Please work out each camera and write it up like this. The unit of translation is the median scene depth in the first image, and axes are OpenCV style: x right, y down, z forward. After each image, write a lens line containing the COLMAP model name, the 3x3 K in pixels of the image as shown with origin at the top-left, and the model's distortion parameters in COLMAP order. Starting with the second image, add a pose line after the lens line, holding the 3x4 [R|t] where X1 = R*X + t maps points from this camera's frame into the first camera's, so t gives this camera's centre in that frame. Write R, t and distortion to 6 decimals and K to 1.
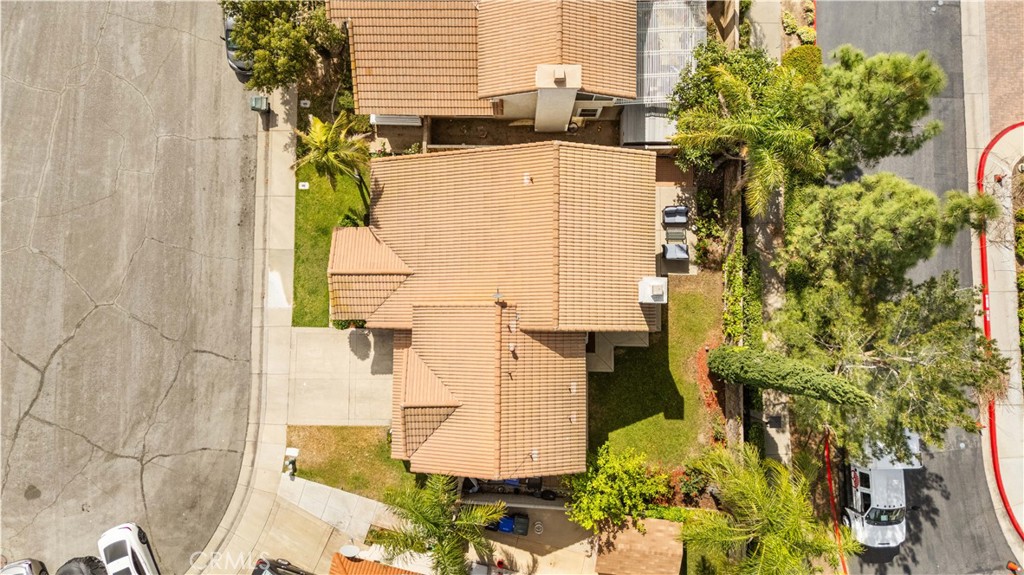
lens RADIAL K [[753.7, 0, 514.4], [0, 753.7, 286.5], [0, 0, 1]] dist [0.078253, -0.069452]
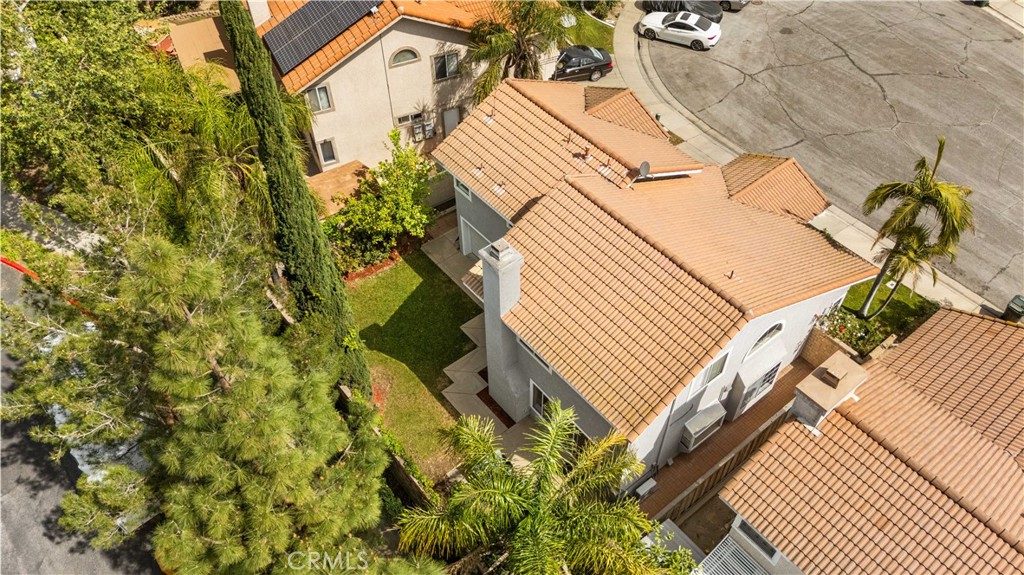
lens RADIAL K [[753.7, 0, 514.4], [0, 753.7, 286.5], [0, 0, 1]] dist [0.078253, -0.069452]
pose [[-0.770768, 0.481826, -0.416845, 0.394280], [-0.635883, -0.541098, 0.550332, -0.336436], [0.039611, 0.689243, 0.723446, 0.389598]]
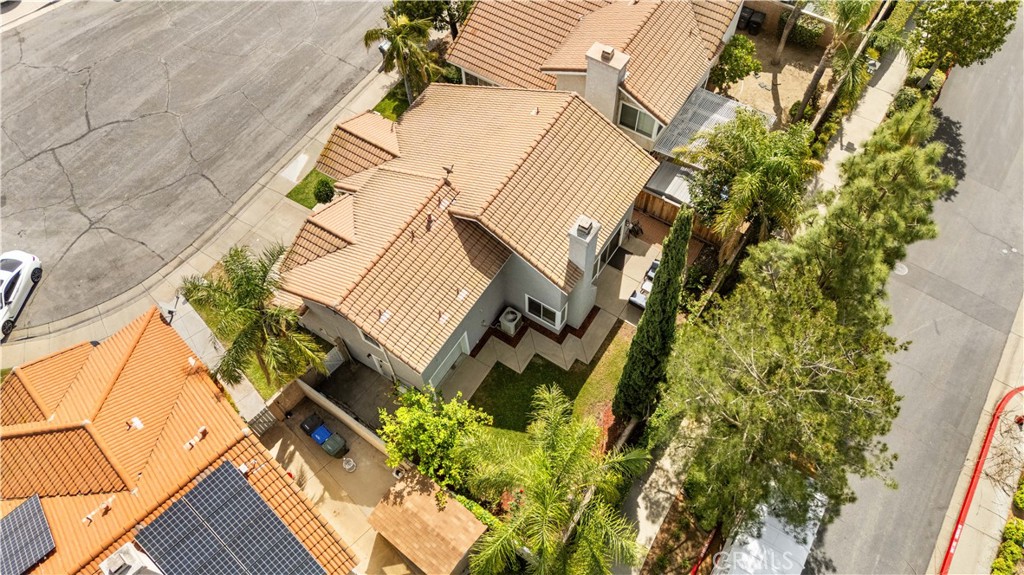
lens RADIAL K [[753.7, 0, 514.4], [0, 753.7, 286.5], [0, 0, 1]] dist [0.078253, -0.069452]
pose [[0.843419, 0.456677, -0.283002, 0.330515], [-0.535030, 0.761849, -0.365141, 0.364186], [0.048853, 0.459382, 0.886894, 0.141437]]
